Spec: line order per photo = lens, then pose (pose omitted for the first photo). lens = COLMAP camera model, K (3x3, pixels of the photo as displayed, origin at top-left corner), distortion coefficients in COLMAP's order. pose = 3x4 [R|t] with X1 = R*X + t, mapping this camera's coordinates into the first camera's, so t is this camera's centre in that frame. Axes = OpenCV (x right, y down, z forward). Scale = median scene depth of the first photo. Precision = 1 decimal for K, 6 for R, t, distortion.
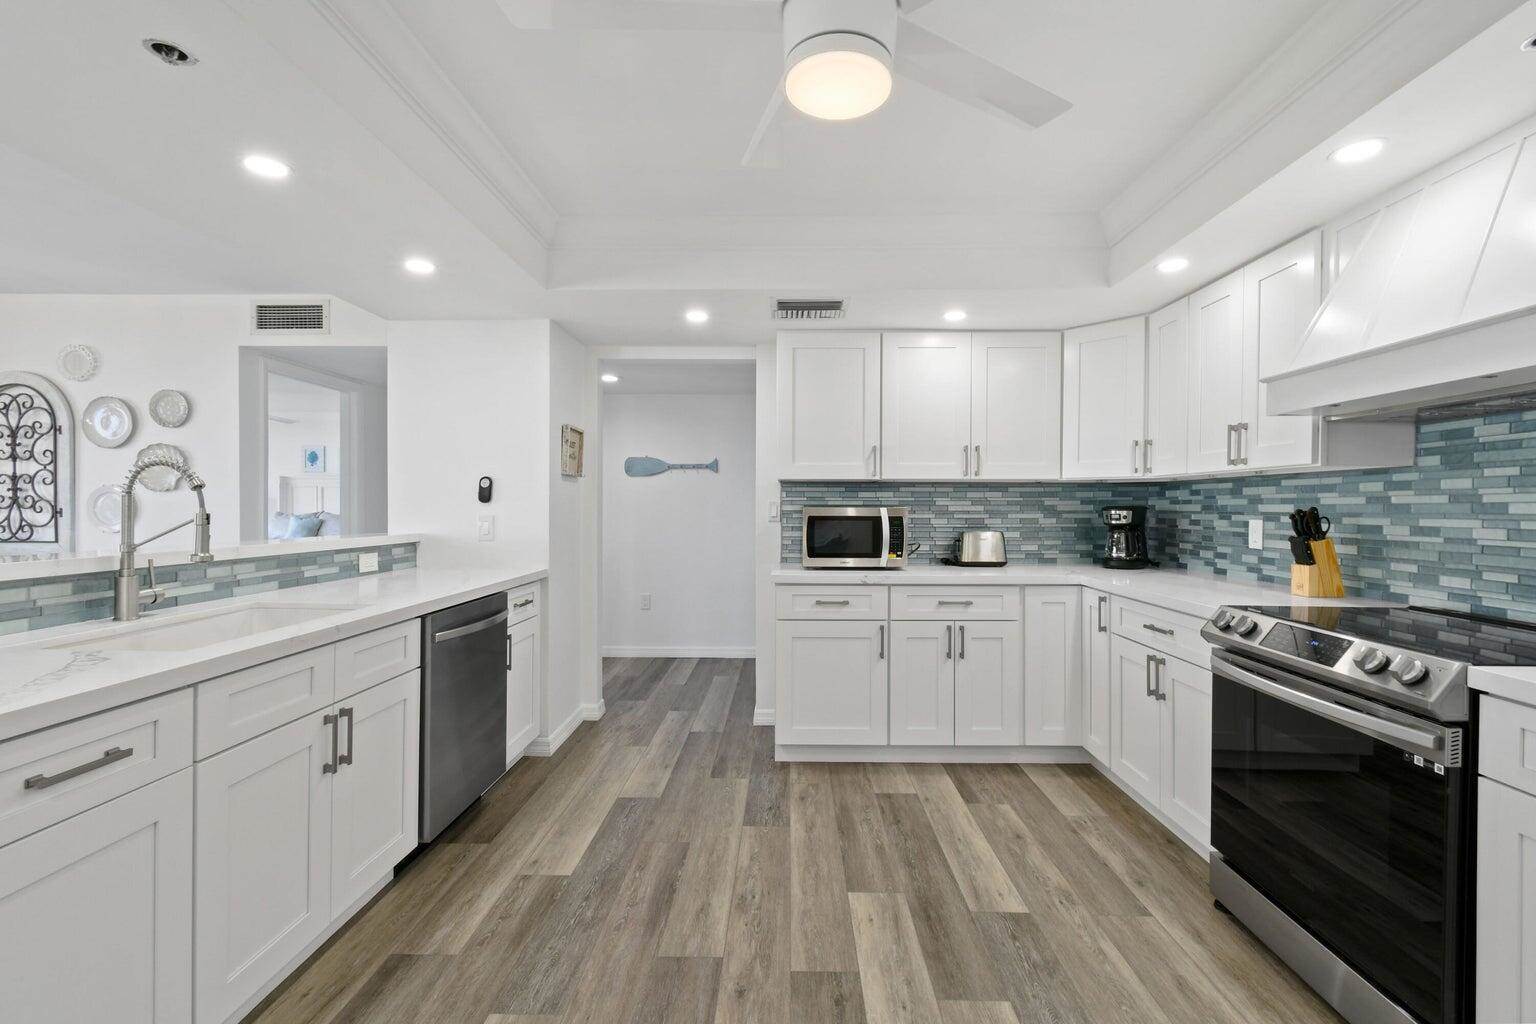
lens RADIAL K [[686.0, 0, 793.8], [0, 686.0, 514.0], [0, 0, 1]] dist [-0.000332, -0.000449]
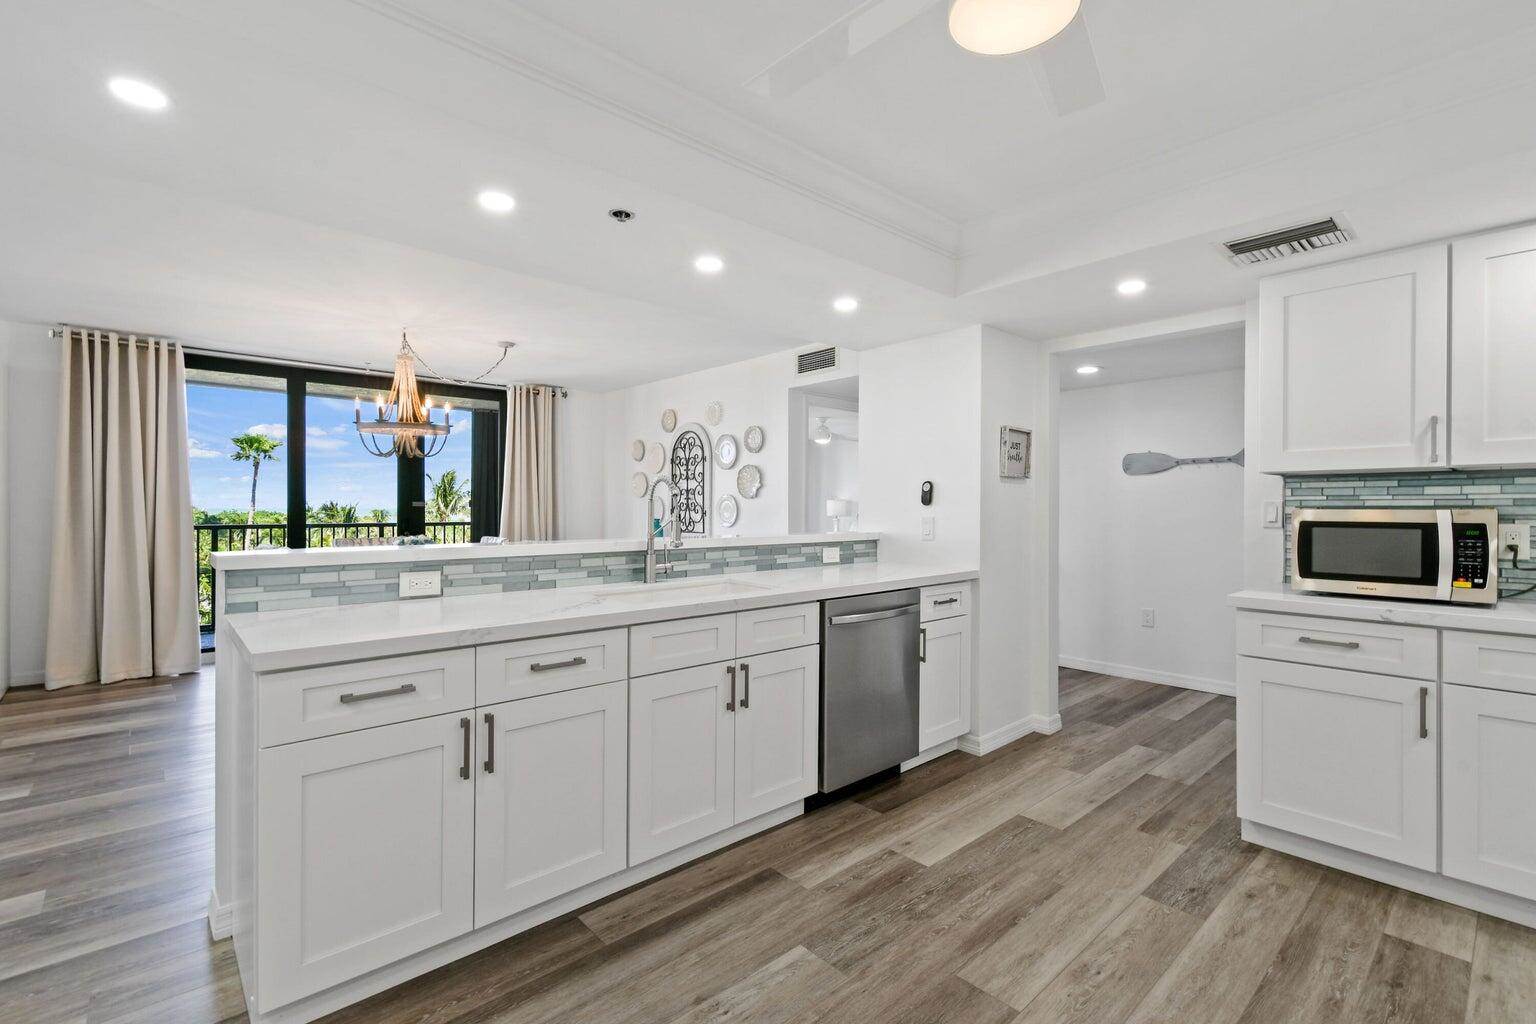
lens RADIAL K [[695.9, 0, 768.0], [0, 695.9, 512.0], [0, 0, 1]] dist [0.000469, -0.000923]
pose [[0.671648, 0.001758, -0.740869, 0.199542], [-0.007112, 0.999966, -0.004074, 0.000235], [0.740836, 0.008005, 0.671638, 0.081618]]
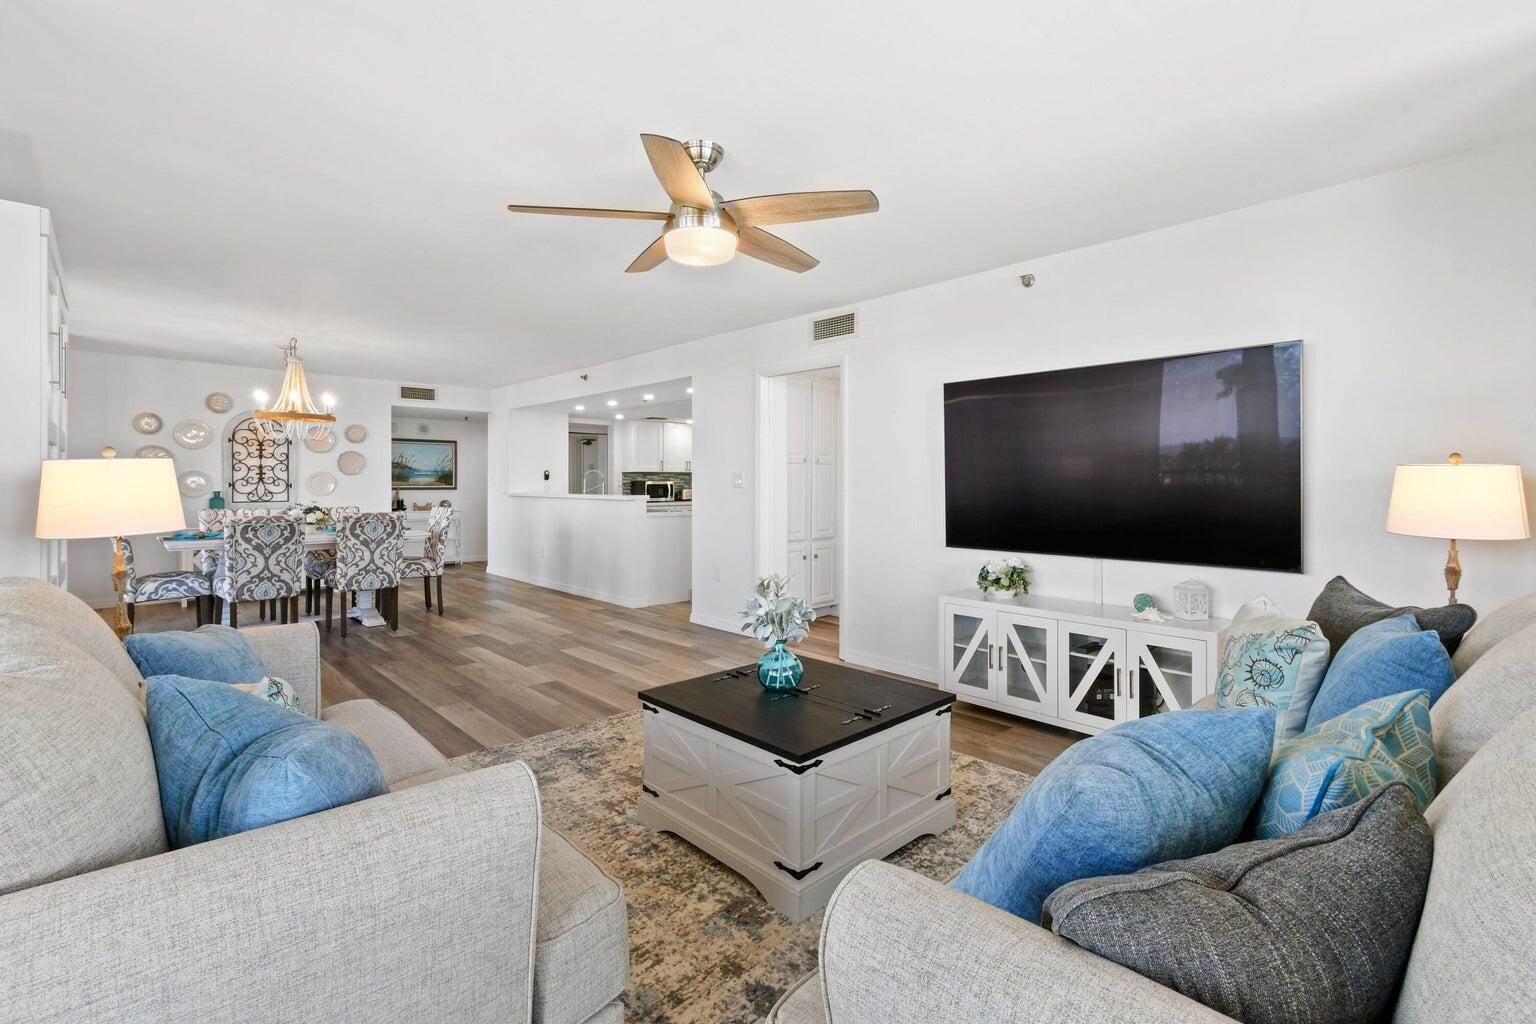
lens RADIAL K [[676.3, 0, 767.3], [0, 676.3, 480.9], [0, 0, 1]] dist [-0.000033, -0.000036]
pose [[0.725822, -0.003916, 0.687871, -1.690712], [0.011100, 0.999920, -0.006020, 0.012392], [-0.687793, 0.012005, 0.725808, -1.551236]]
